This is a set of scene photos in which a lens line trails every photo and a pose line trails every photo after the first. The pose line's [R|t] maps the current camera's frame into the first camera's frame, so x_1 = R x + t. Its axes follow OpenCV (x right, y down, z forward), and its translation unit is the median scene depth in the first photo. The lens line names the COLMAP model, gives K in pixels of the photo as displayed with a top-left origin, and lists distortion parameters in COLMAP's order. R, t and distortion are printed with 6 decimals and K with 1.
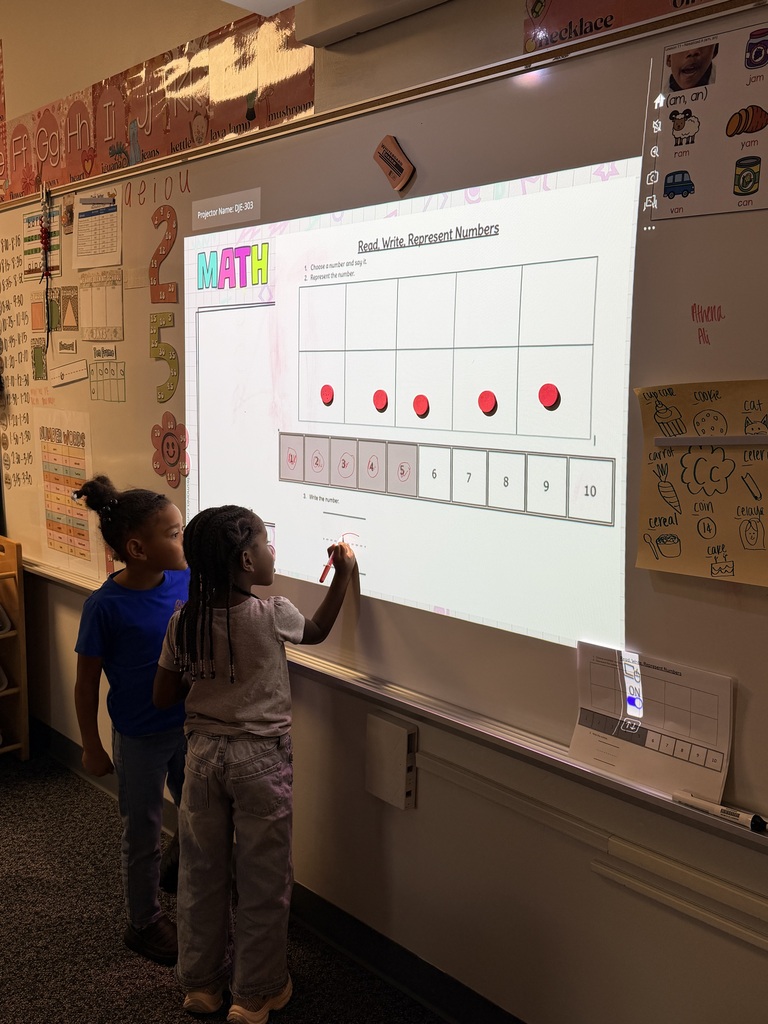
lens RADIAL K [[939.4, 0, 380.9], [0, 939.4, 509.2], [0, 0, 1]] dist [0.098715, -0.199198]
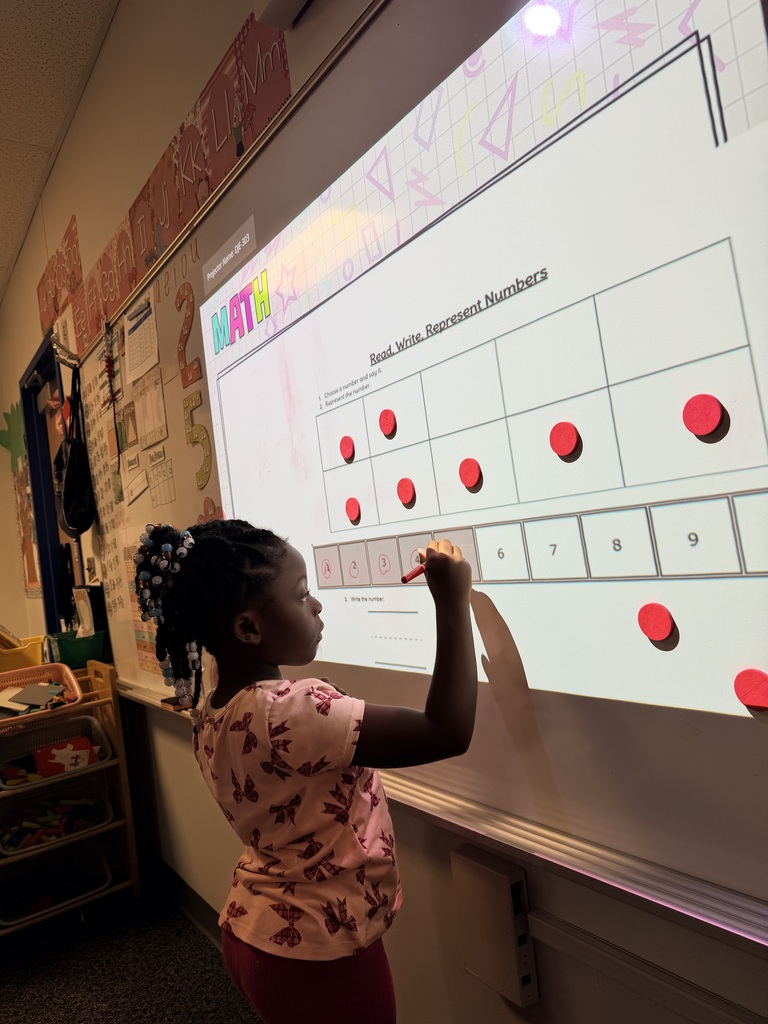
lens RADIAL K [[710.4, 0, 387.1], [0, 710.4, 504.6], [0, 0, 1]] dist [0.058575, -0.087266]
pose [[0.978630, -0.147886, -0.142877, 0.042635], [0.121358, 0.976285, -0.179276, 0.049028], [0.166001, 0.158105, 0.973369, 0.364608]]
